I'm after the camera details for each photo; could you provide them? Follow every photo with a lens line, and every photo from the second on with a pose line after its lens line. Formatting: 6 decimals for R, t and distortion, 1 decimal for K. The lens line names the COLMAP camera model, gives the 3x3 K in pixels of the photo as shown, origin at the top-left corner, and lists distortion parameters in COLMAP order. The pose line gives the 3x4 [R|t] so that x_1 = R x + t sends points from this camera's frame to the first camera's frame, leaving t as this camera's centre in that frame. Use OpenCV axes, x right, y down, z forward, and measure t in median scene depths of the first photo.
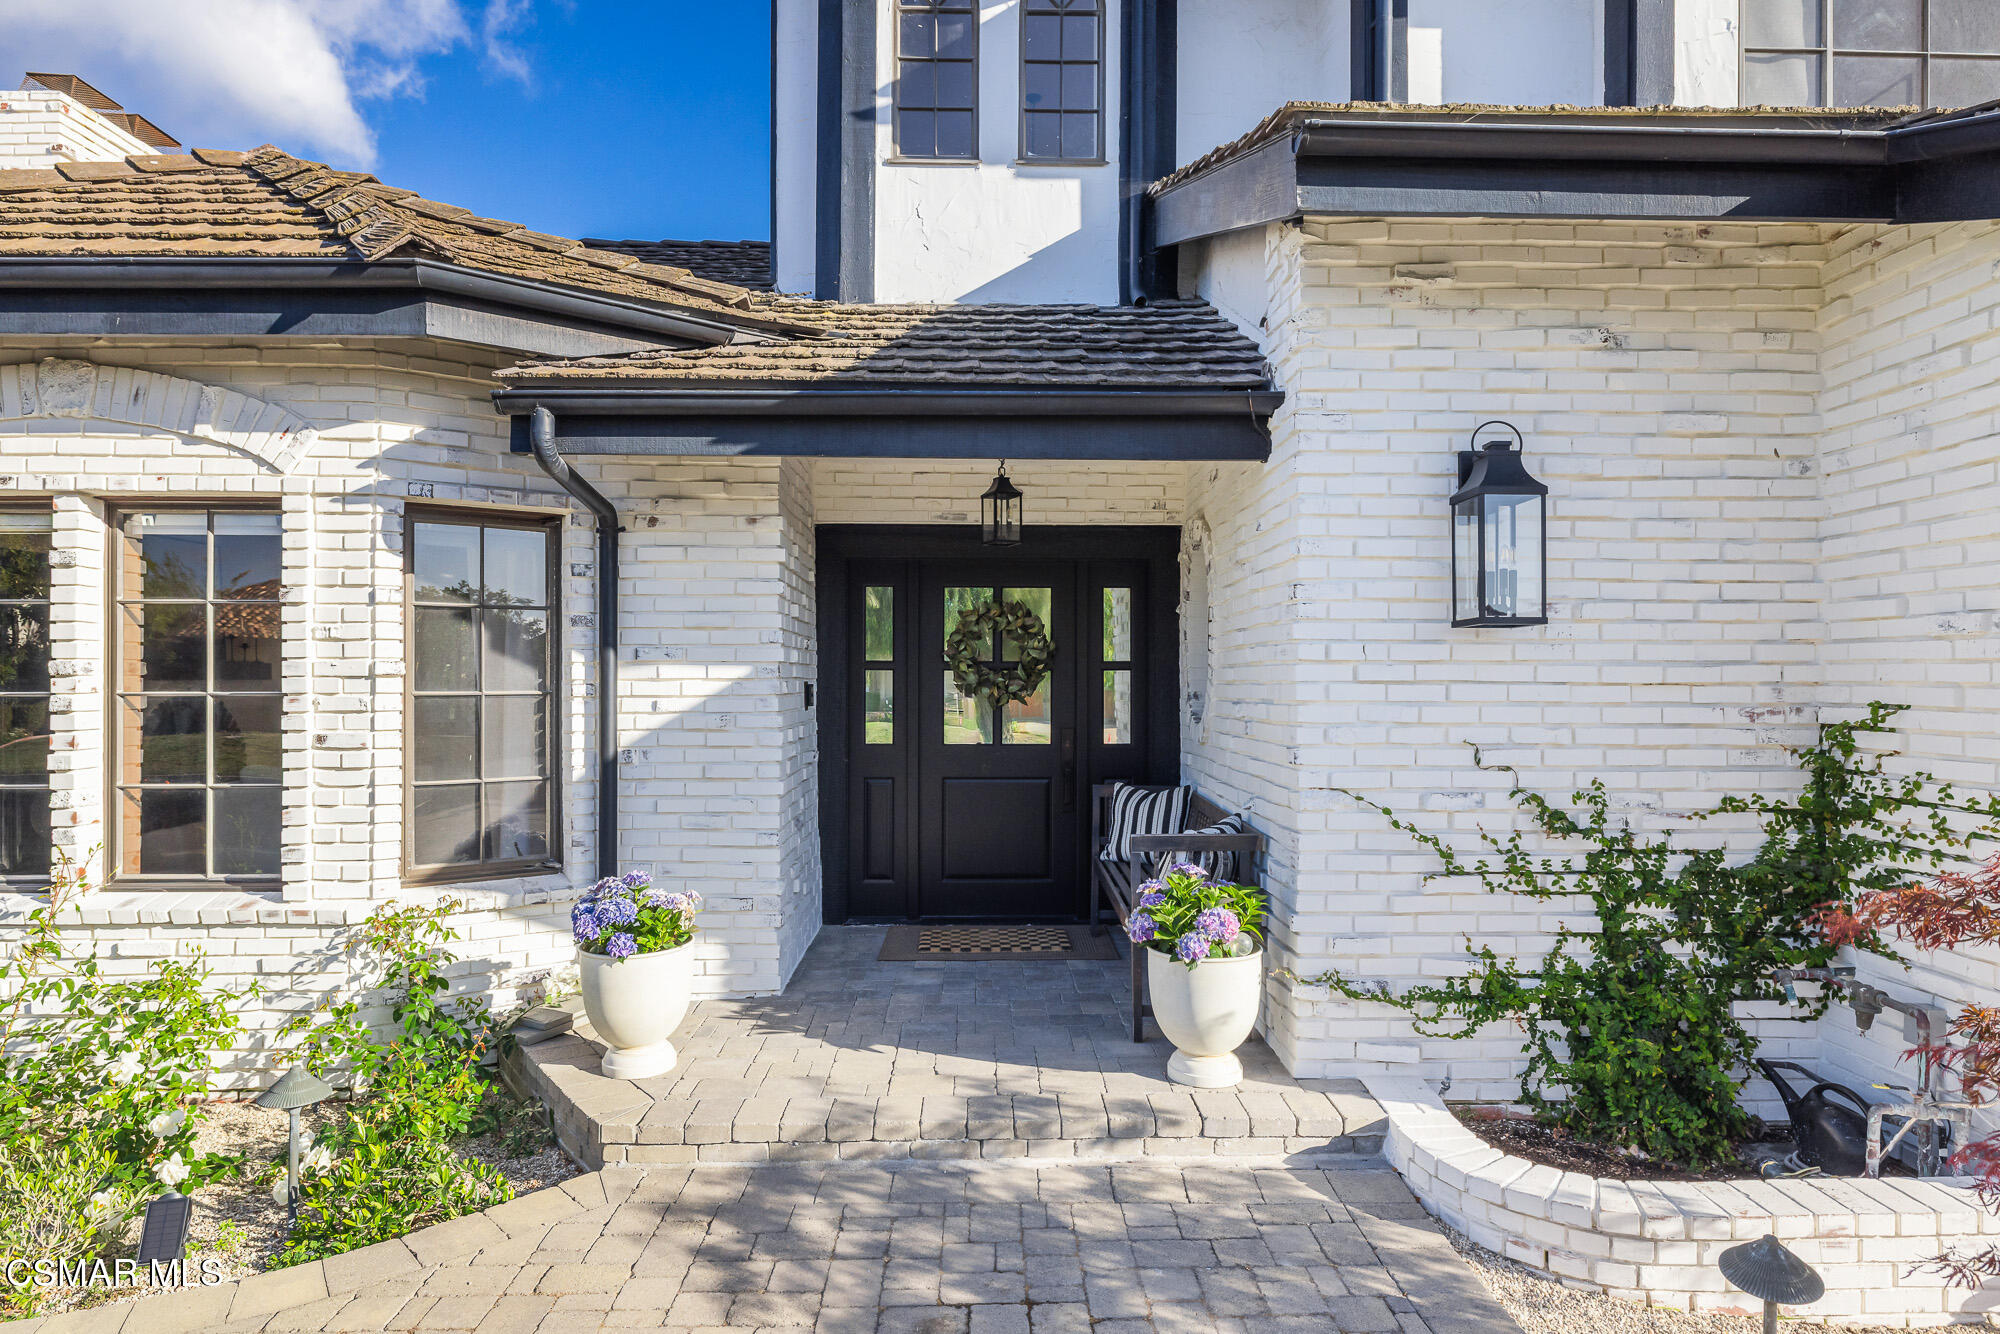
lens RADIAL K [[1143.3, 0, 997.8], [0, 1143.3, 667.0], [0, 0, 1]] dist [0.000036, -0.002504]
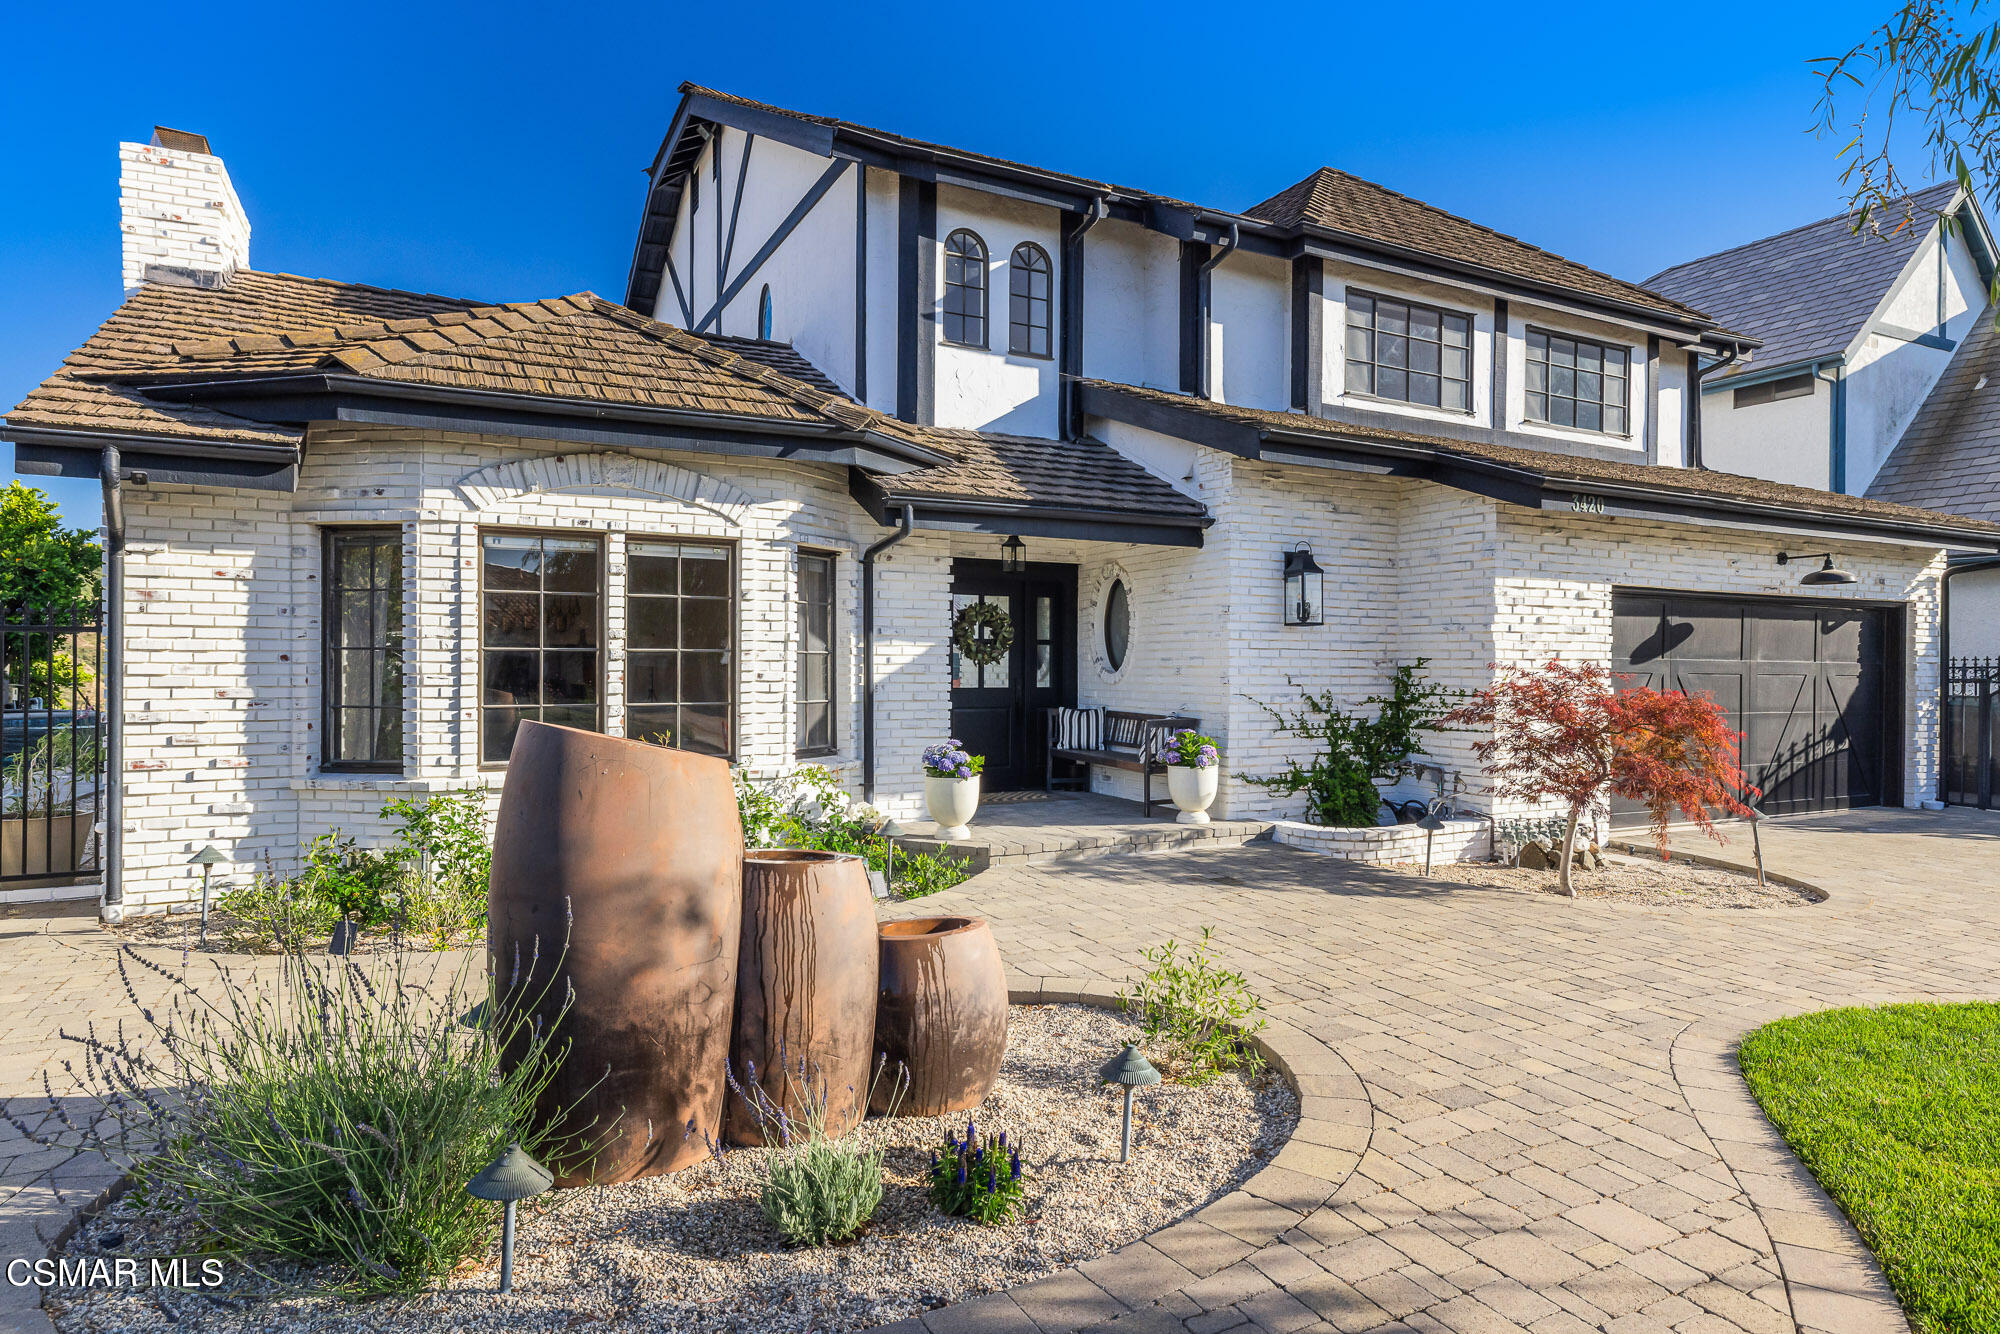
lens RADIAL K [[1143.3, 0, 992.3], [0, 1143.3, 655.9], [0, 0, 1]] dist [0.000036, -0.002504]
pose [[0.899296, 0.006675, 0.437290, -1.061326], [-0.007844, 0.999969, 0.000867, 0.027414], [-0.437270, -0.004210, 0.899320, -0.781392]]
